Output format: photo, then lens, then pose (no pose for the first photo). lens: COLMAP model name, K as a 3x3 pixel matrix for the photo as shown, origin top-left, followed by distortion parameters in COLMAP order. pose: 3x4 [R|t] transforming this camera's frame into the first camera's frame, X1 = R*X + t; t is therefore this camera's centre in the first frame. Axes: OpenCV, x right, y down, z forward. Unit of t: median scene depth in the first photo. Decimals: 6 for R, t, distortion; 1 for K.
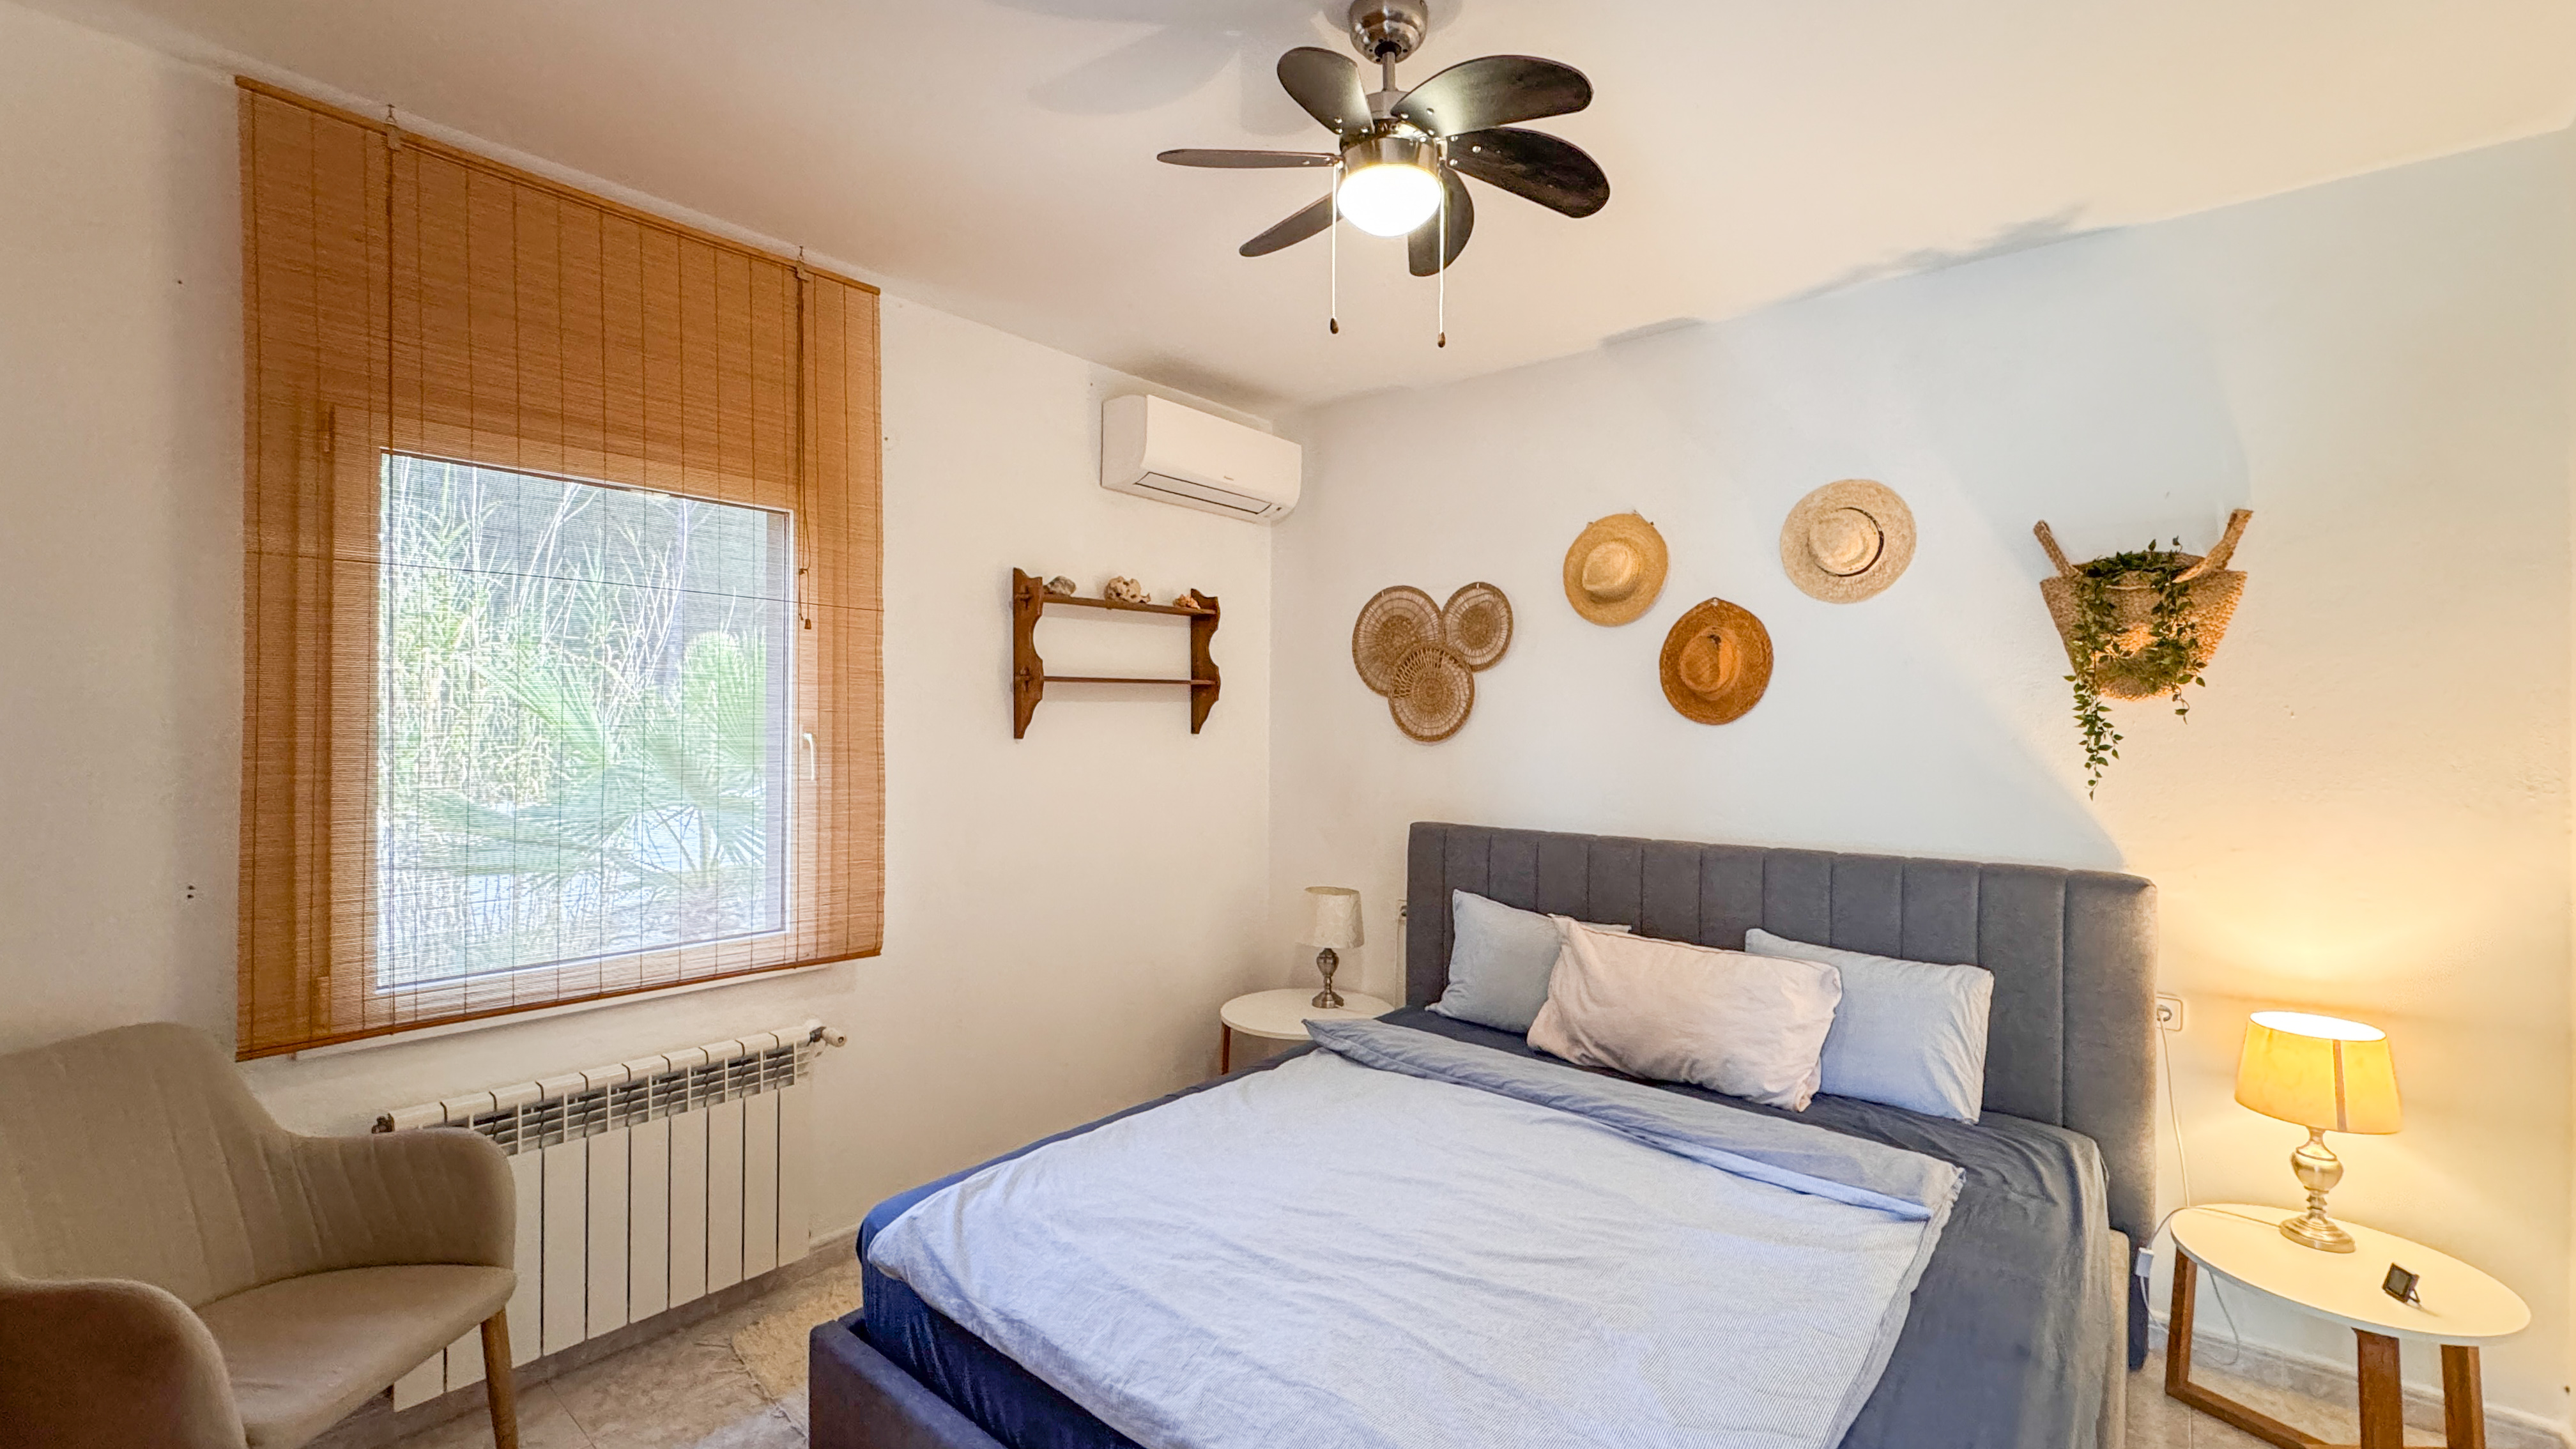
lens RADIAL K [[1024.8, 0, 1288.0], [0, 1024.8, 724.5], [0, 0, 1]] dist [-0.000195, -0.000006]
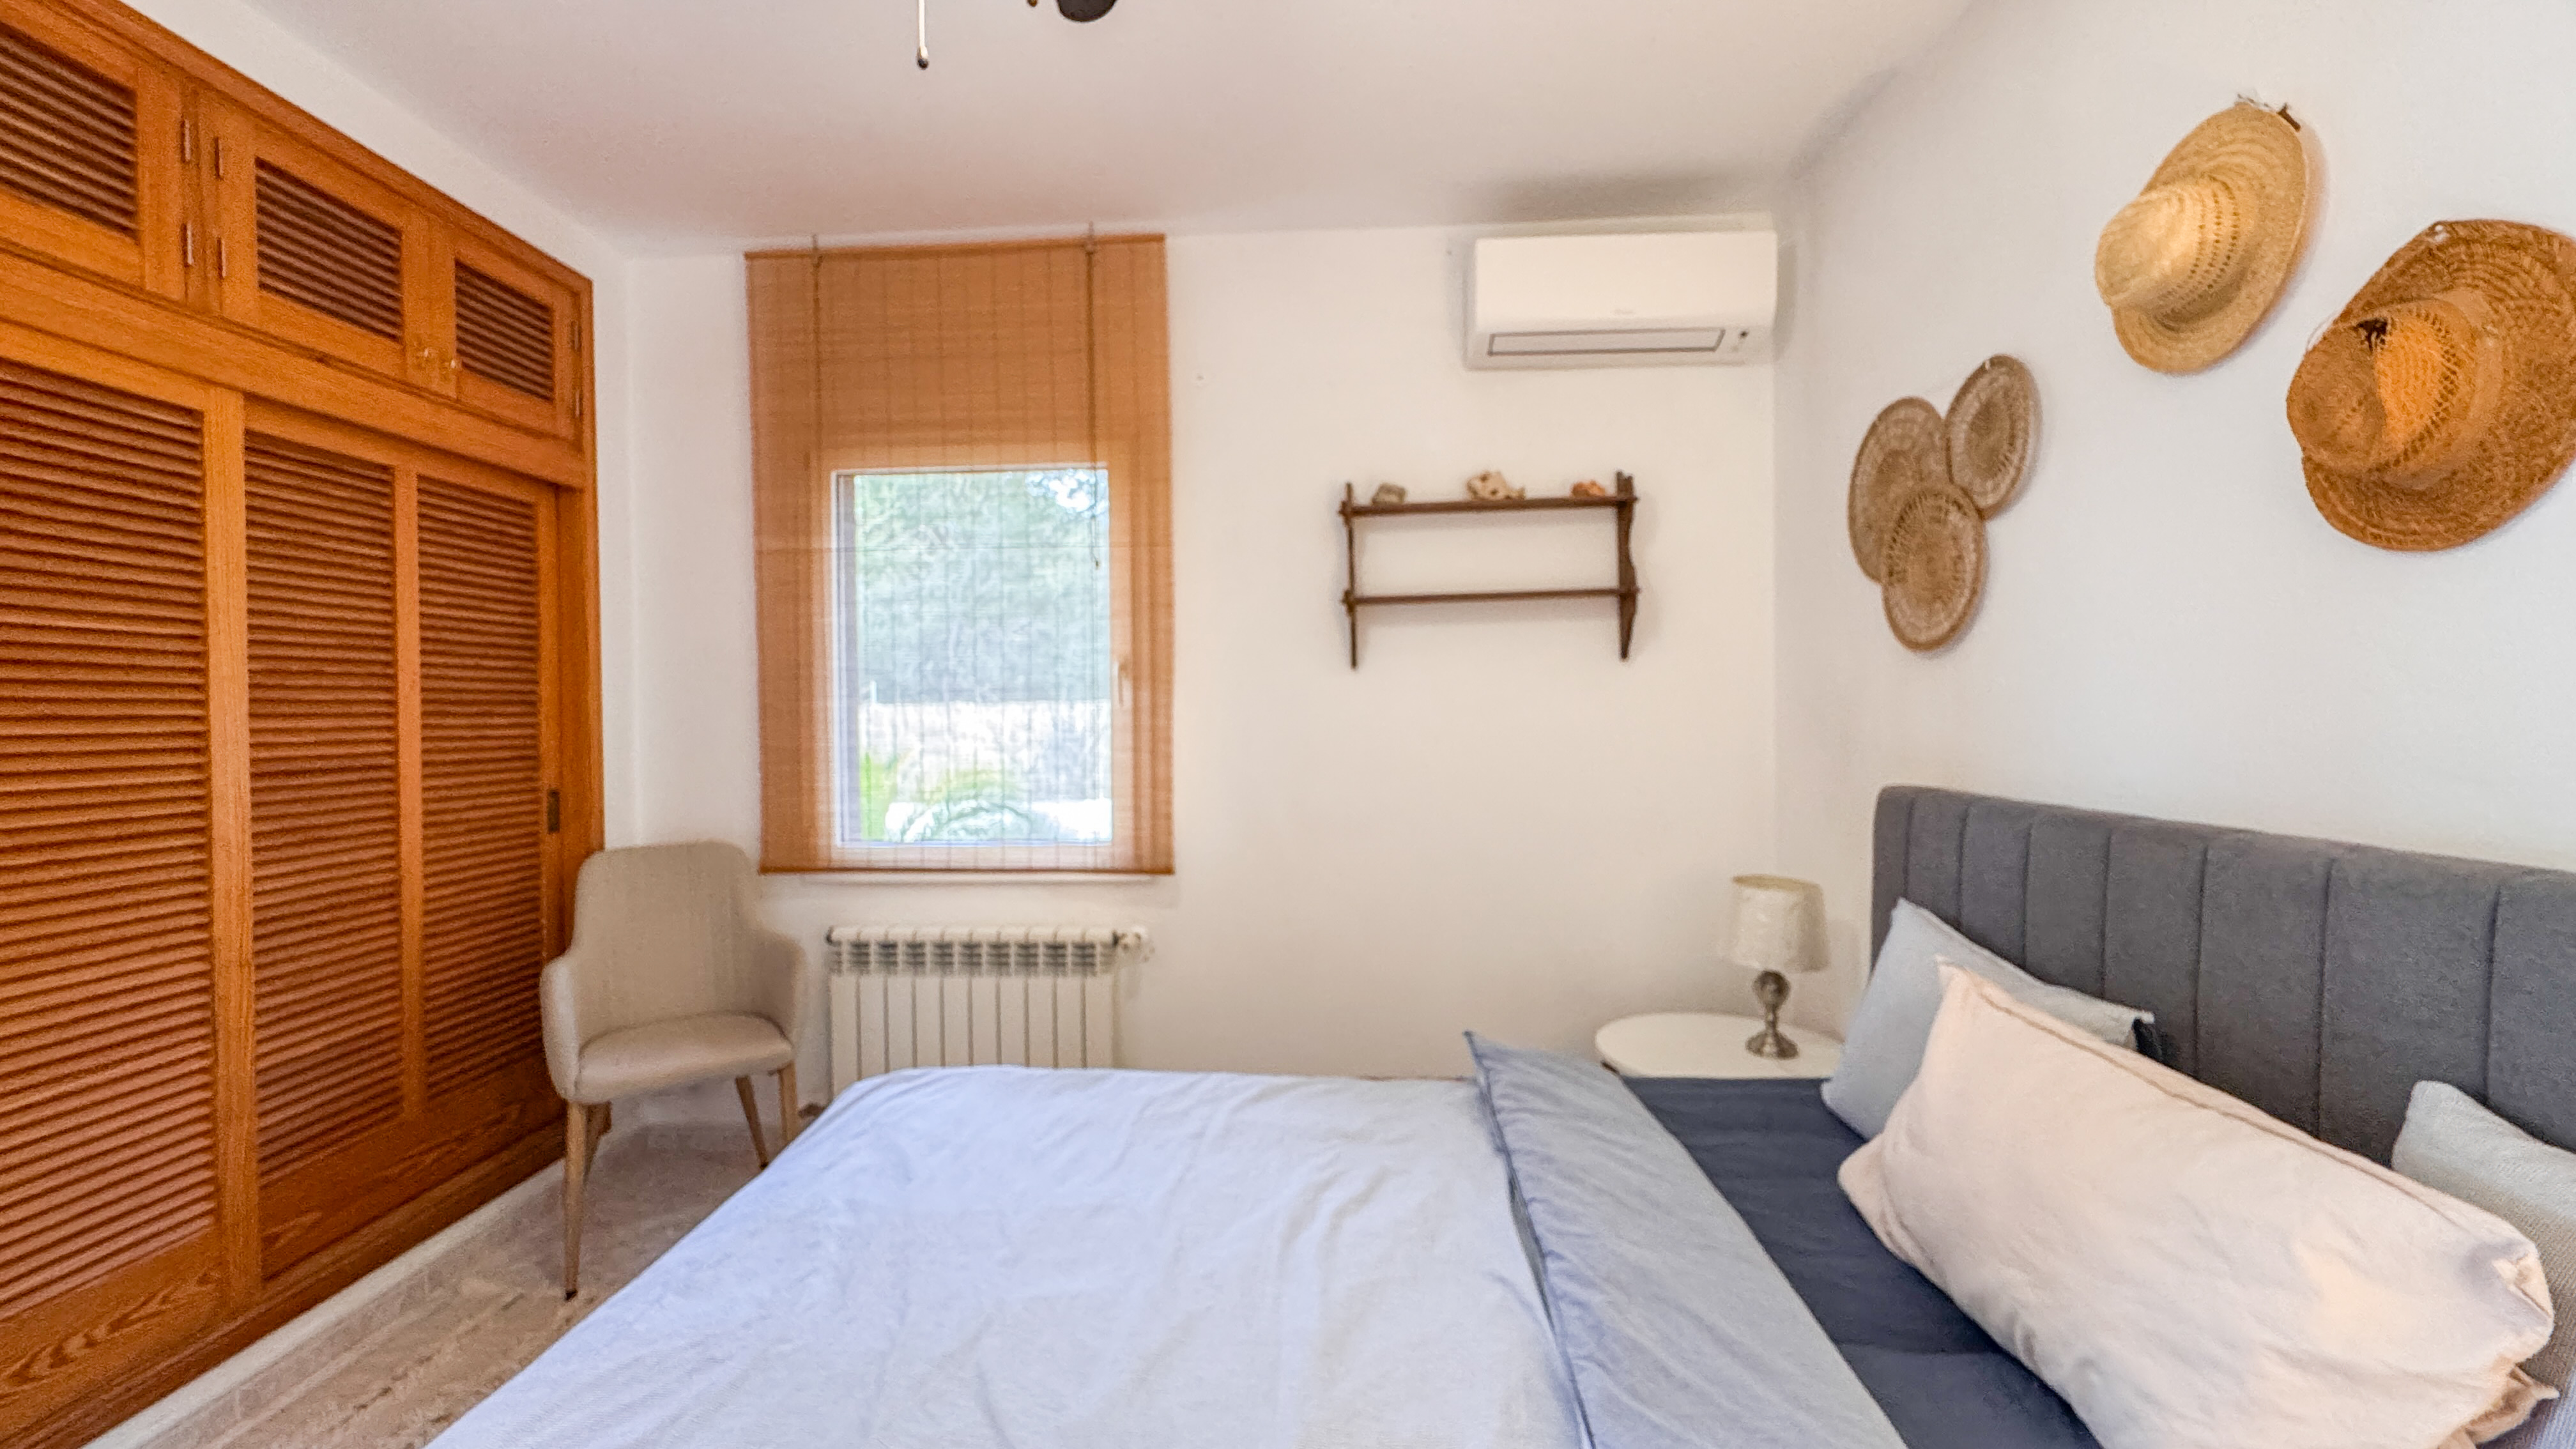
lens RADIAL K [[1024.8, 0, 1288.0], [0, 1024.8, 724.5], [0, 0, 1]] dist [-0.000195, -0.000006]
pose [[0.614350, 0.001064, -0.789033, 0.436236], [0.015954, 0.999778, 0.013771, 0.051644], [0.788872, -0.021049, 0.614197, 0.396644]]
